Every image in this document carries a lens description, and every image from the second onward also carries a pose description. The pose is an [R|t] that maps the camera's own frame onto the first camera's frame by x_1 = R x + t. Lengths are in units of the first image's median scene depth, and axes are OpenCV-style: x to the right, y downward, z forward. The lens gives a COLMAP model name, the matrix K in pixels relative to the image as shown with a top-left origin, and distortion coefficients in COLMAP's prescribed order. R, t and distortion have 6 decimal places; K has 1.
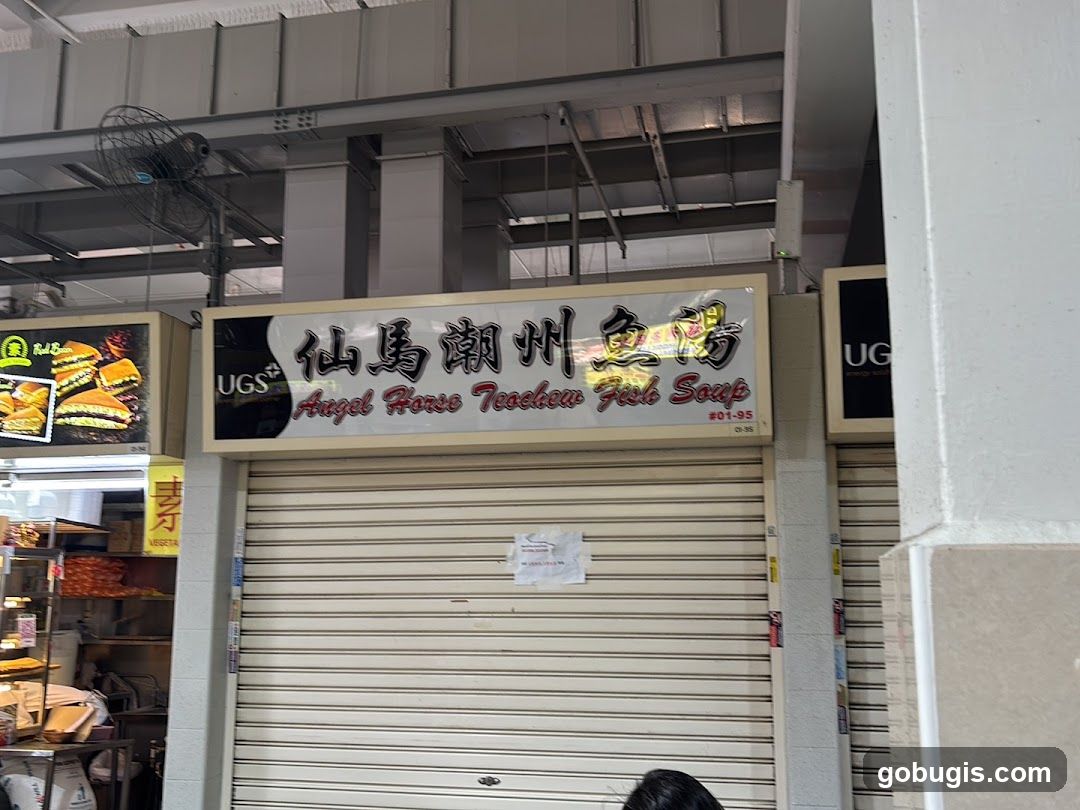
lens RADIAL K [[1019.2, 0, 537.7], [0, 1019.2, 410.0], [0, 0, 1]] dist [0.124428, 0.000000]
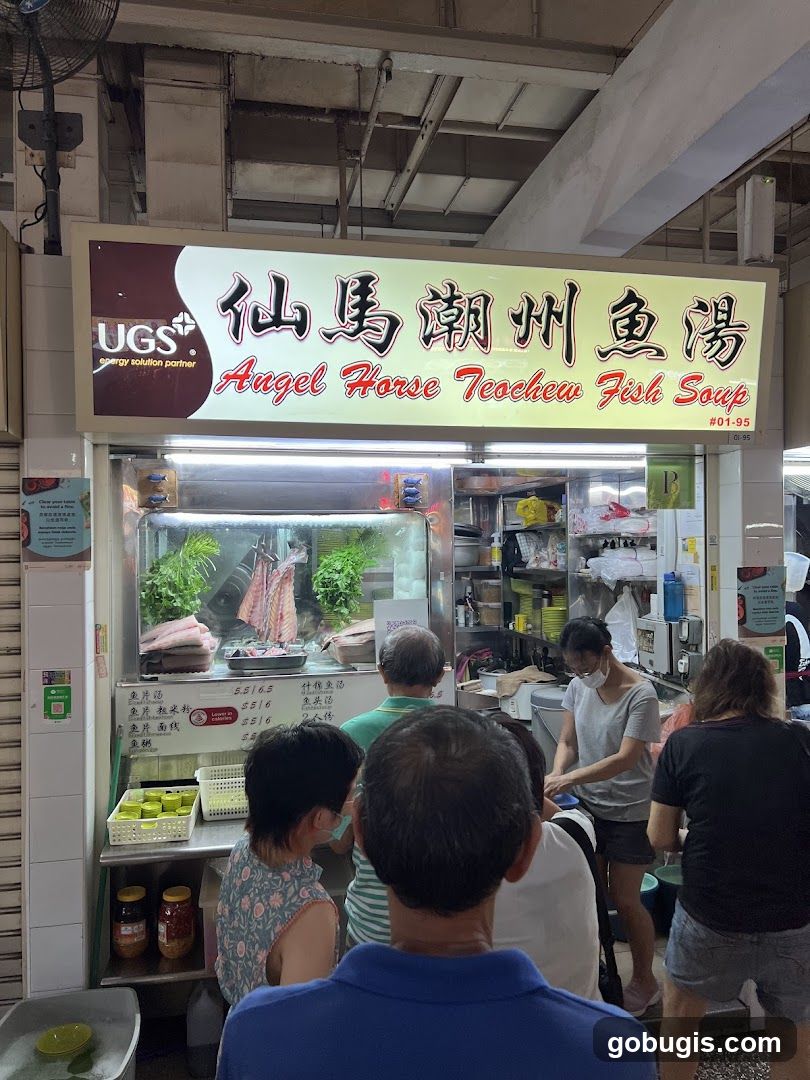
lens RADIAL K [[804.5, 0, 405.4], [0, 804.5, 546.8], [0, 0, 1]] dist [0.046598, -0.038071]
pose [[0.913824, -0.008254, 0.406026, -0.357065], [-0.060259, 0.985970, 0.155666, 0.019018], [-0.401614, -0.166718, 0.900506, 0.400674]]
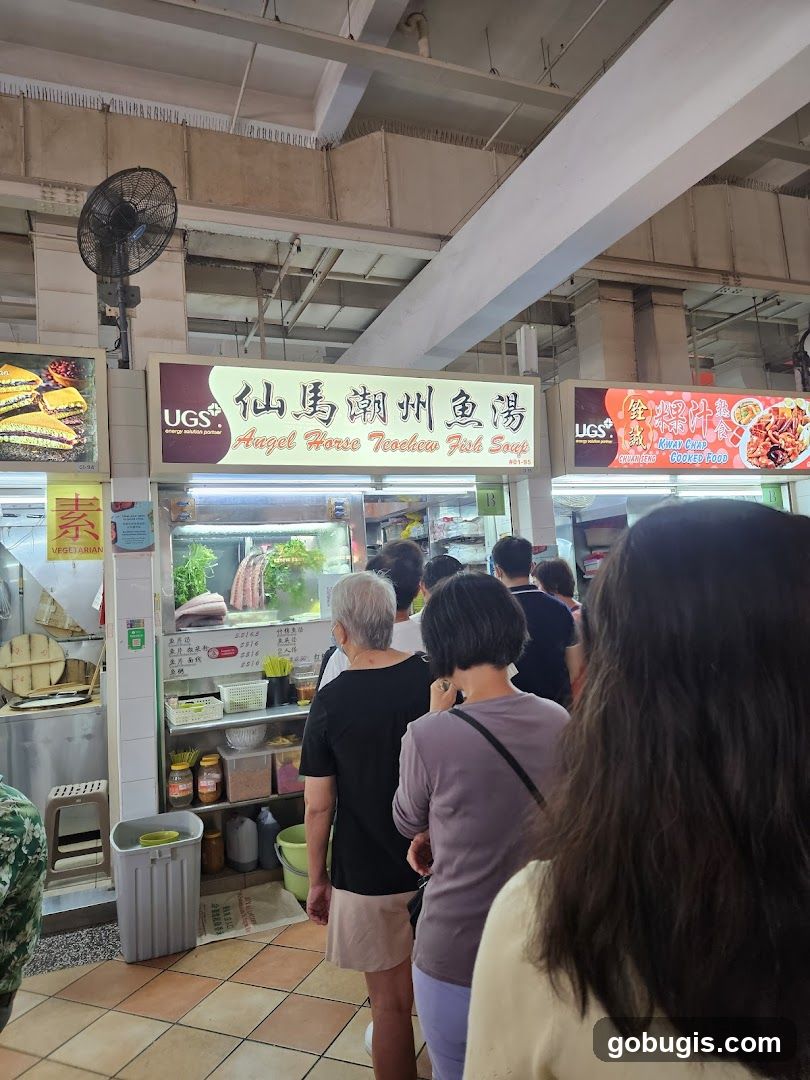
lens RADIAL K [[703.7, 0, 395.2], [0, 703.7, 534.5], [0, 0, 1]] dist [0.069540, -0.005450]
pose [[0.827777, -0.006815, 0.561015, -0.577036], [-0.034564, 0.997408, 0.063114, 0.053189], [-0.559991, -0.071635, 0.825396, 0.148320]]
